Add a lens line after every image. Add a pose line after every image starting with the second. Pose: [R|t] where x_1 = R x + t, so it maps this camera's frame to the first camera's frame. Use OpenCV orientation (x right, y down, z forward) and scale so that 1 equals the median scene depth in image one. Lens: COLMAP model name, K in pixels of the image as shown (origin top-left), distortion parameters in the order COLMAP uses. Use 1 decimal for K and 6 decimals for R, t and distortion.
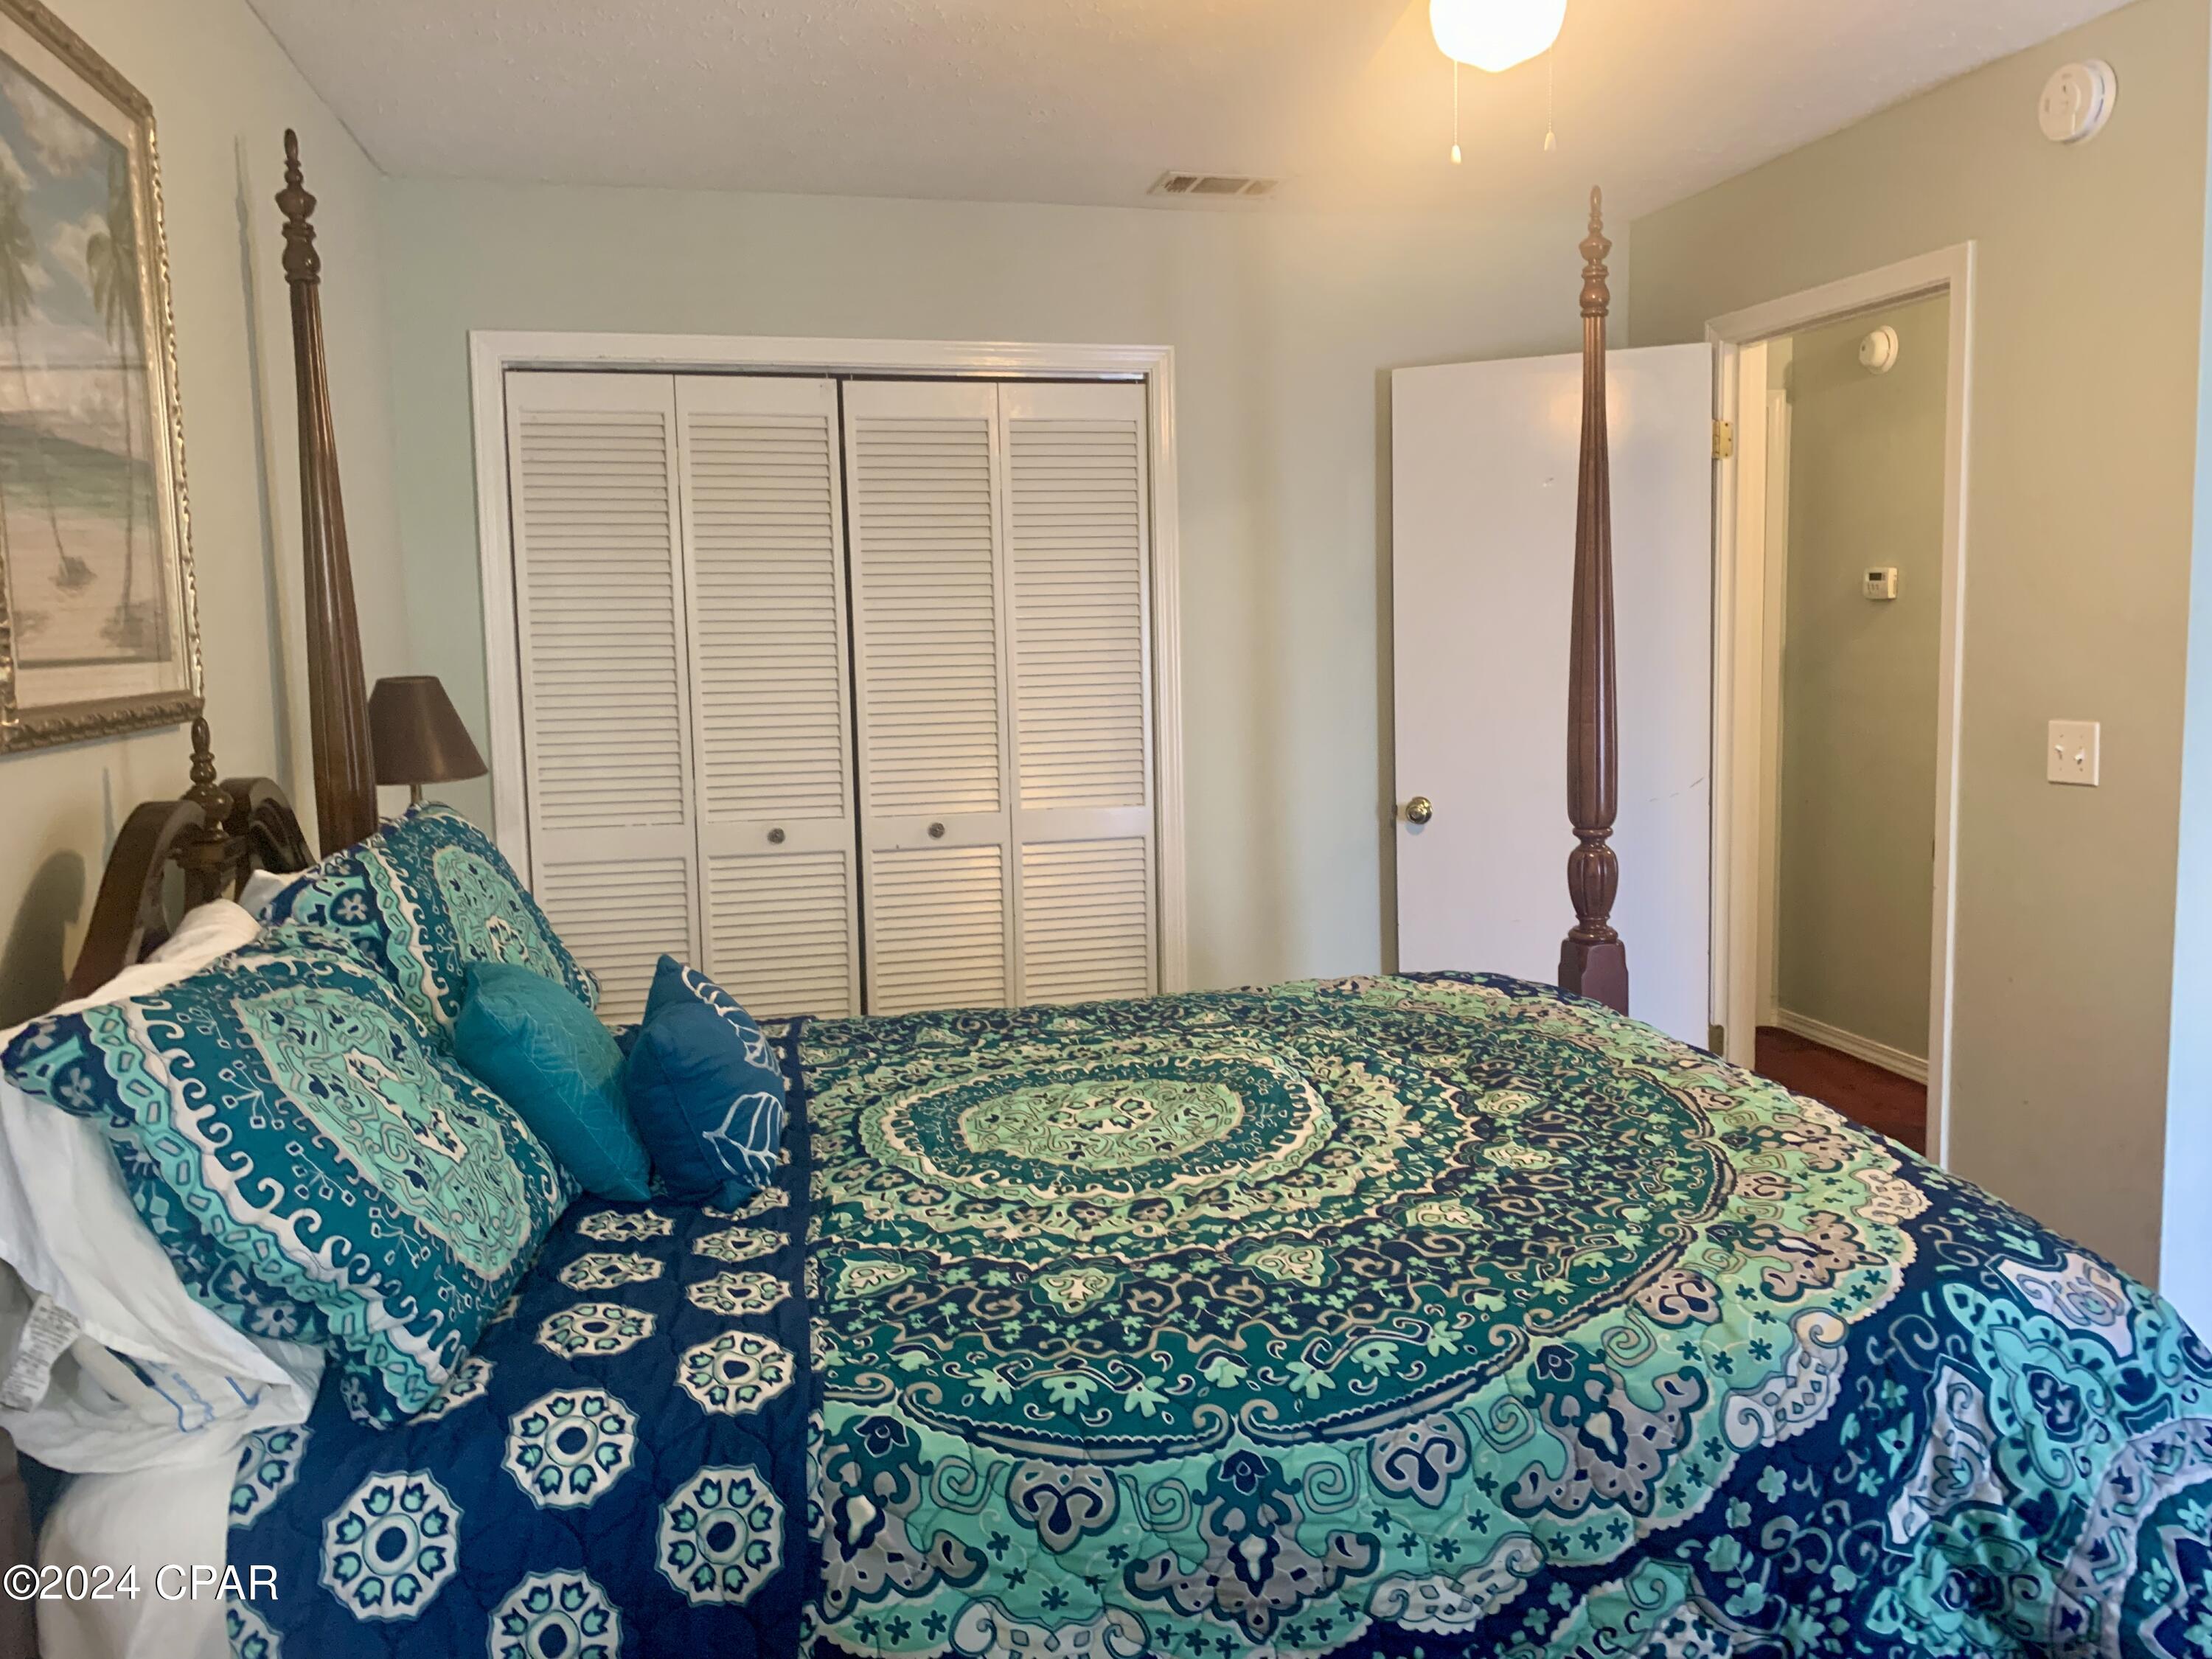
lens RADIAL K [[1677.6, 0, 1106.0], [0, 1677.6, 771.3], [0, 0, 1]] dist [0.010543, -0.000187]
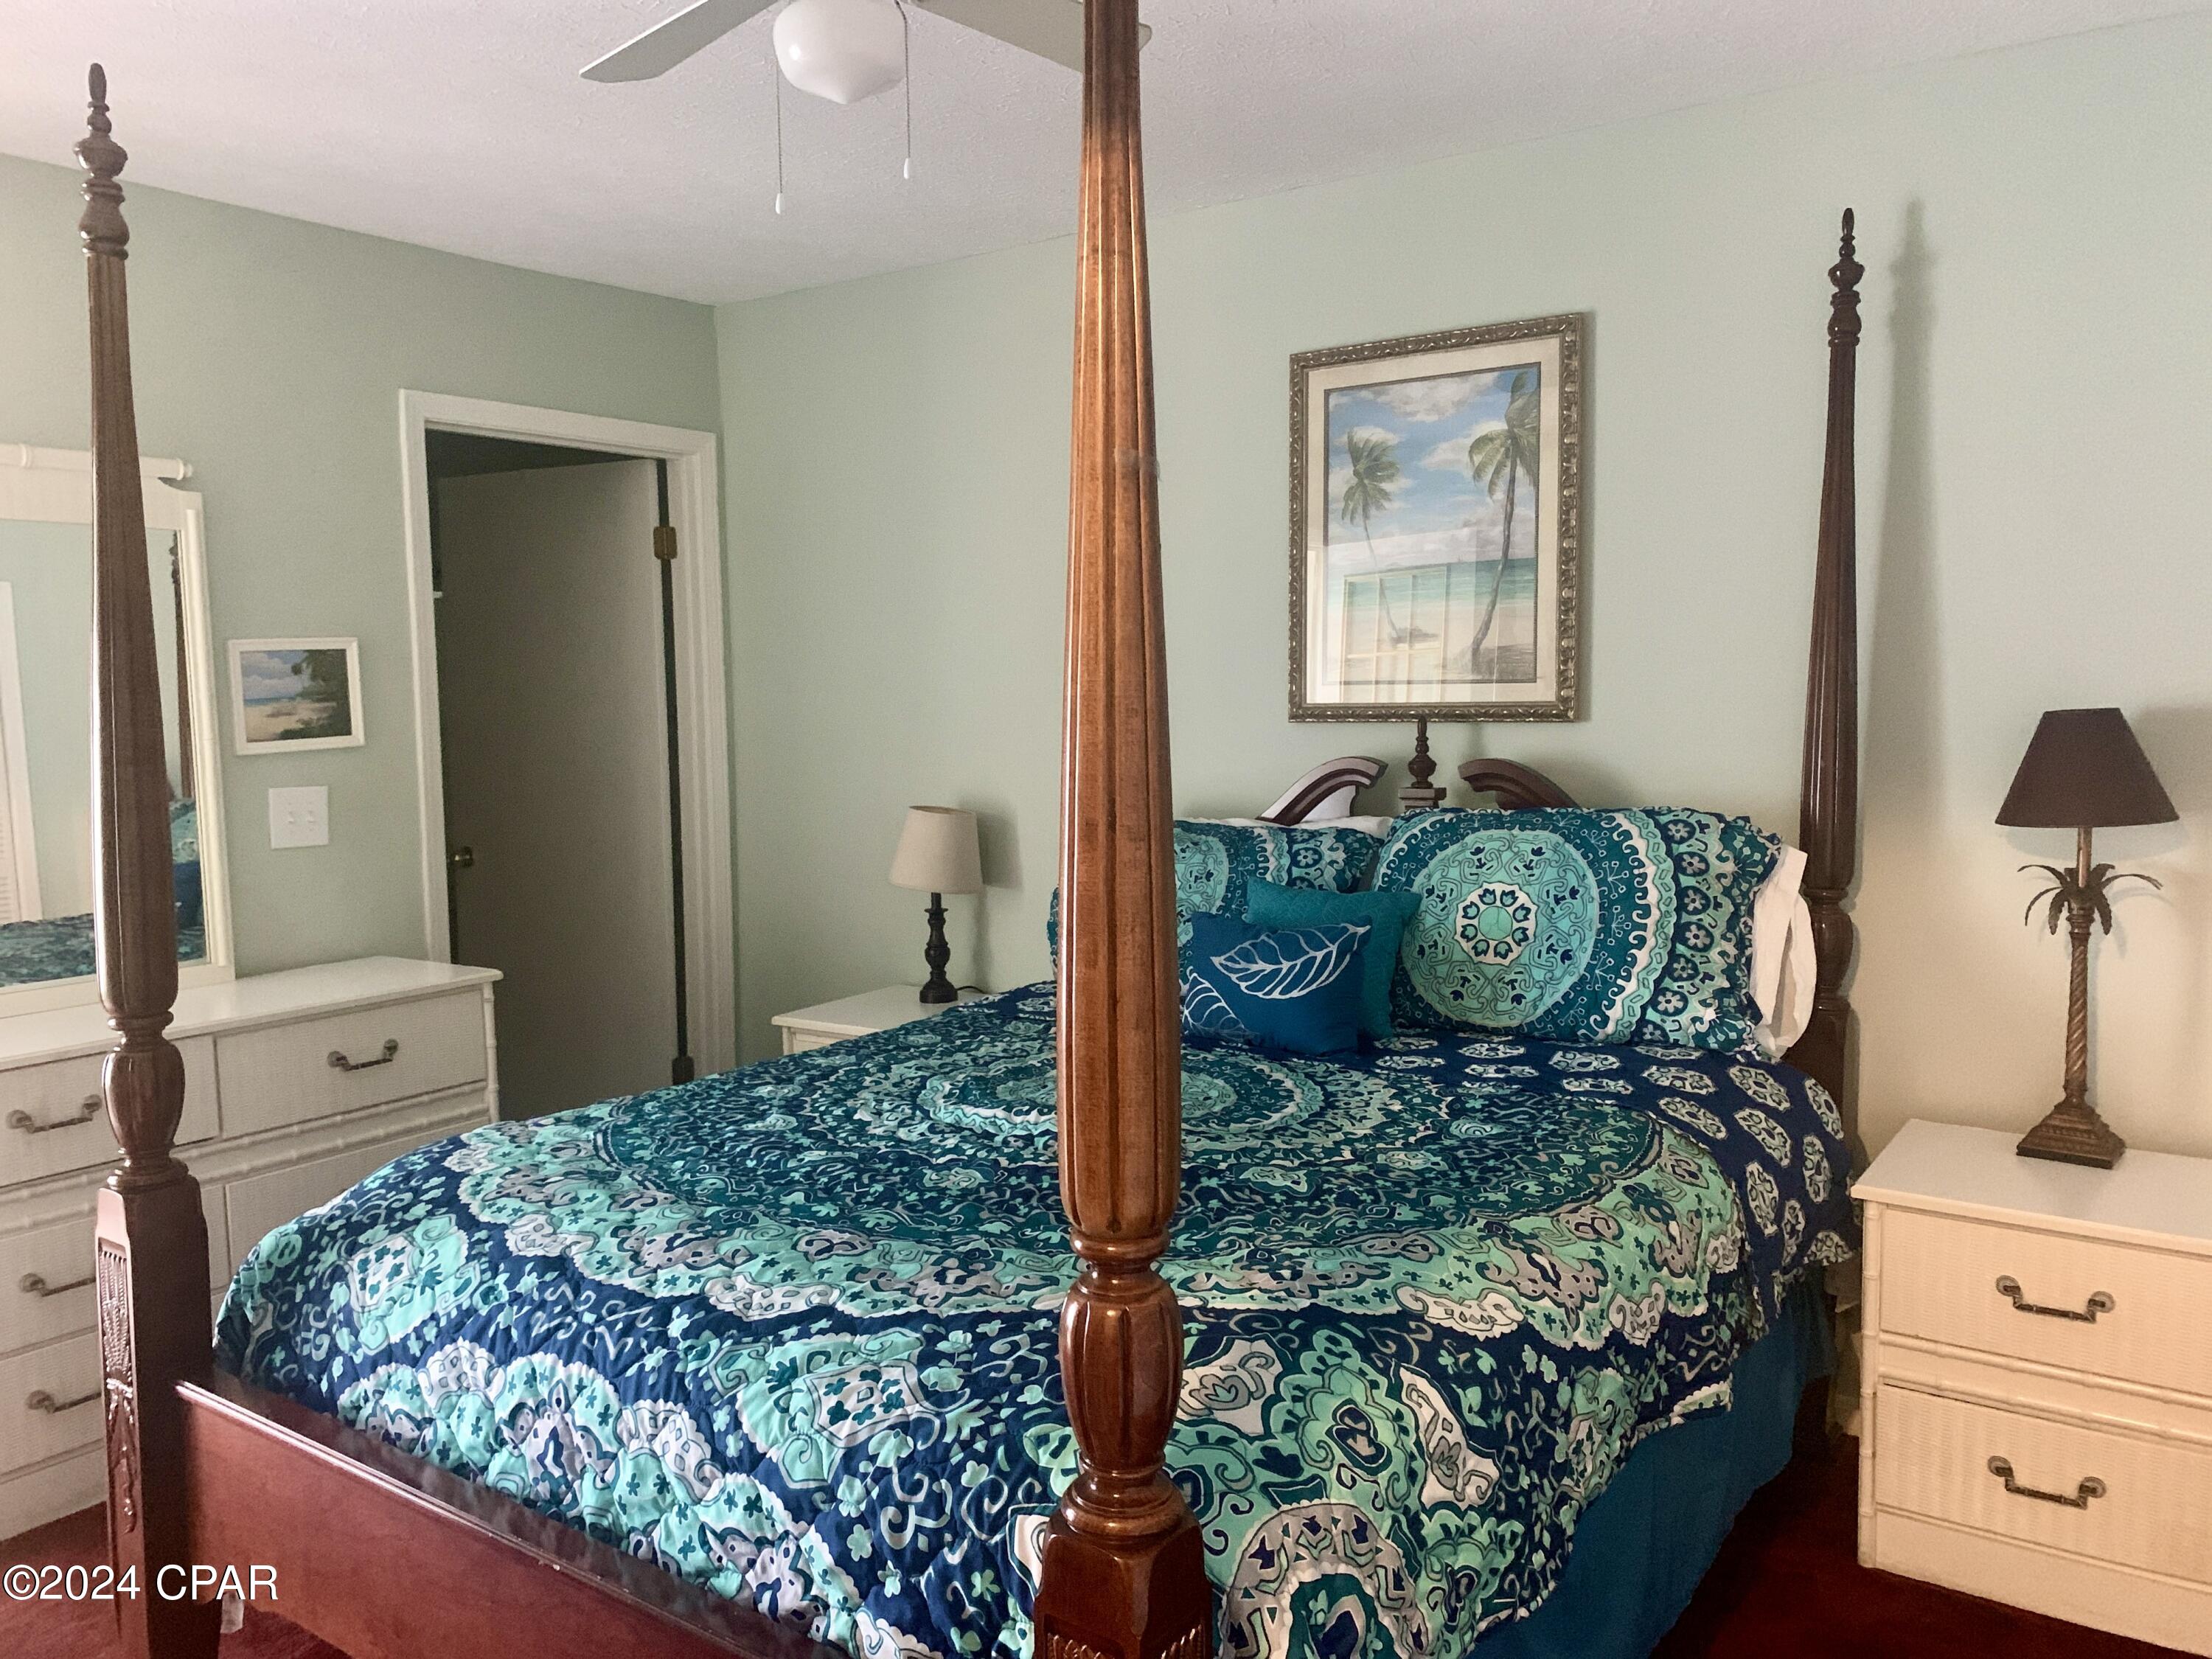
lens RADIAL K [[1649.1, 0, 1106.0], [0, 1649.1, 829.5], [0, 0, 1]] dist [0.005432, -0.001742]
pose [[-0.743616, 0.090460, -0.662459, 1.022532], [-0.032874, 0.984660, 0.171359, -0.239478], [0.667798, 0.149203, -0.729236, 2.469188]]
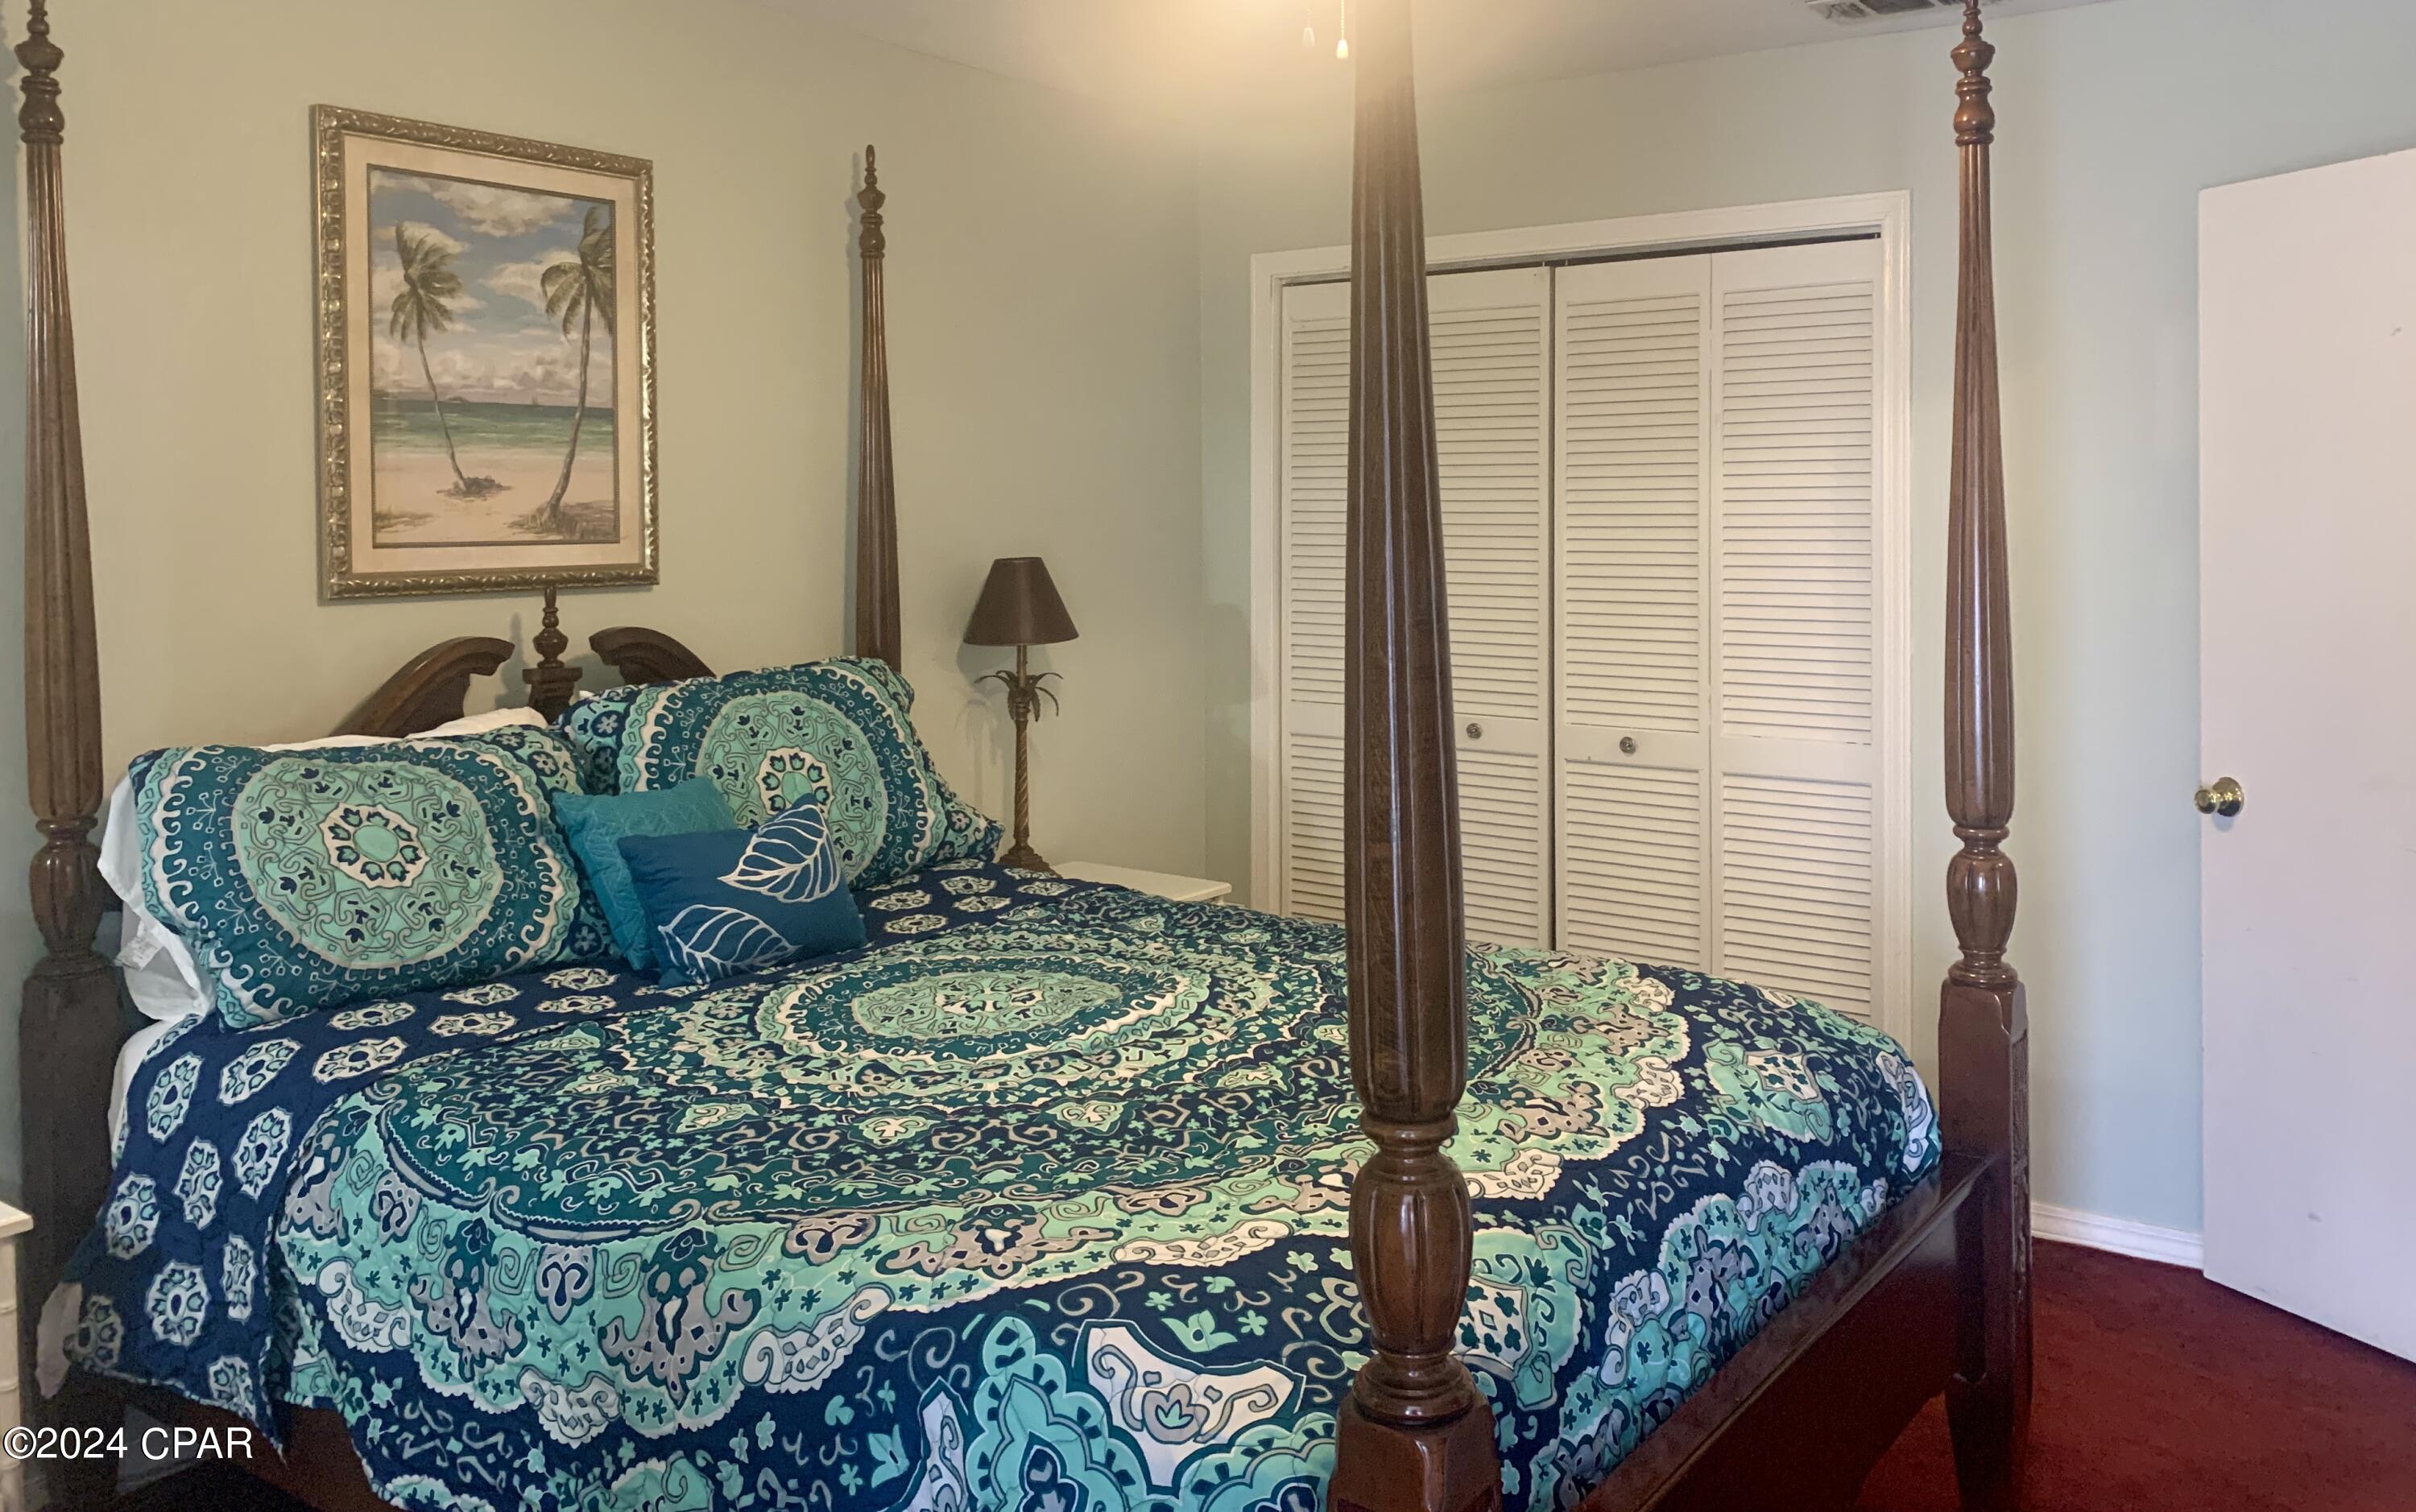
lens RADIAL K [[1868.7, 0, 1279.6], [0, 1868.7, 536.8], [0, 0, 1]] dist [-0.045041, 0.082245]
pose [[0.687466, 0.028911, -0.725641, 1.307216], [-0.075525, 0.996635, -0.031844, -0.083306], [0.722278, 0.076696, 0.687337, 0.405939]]
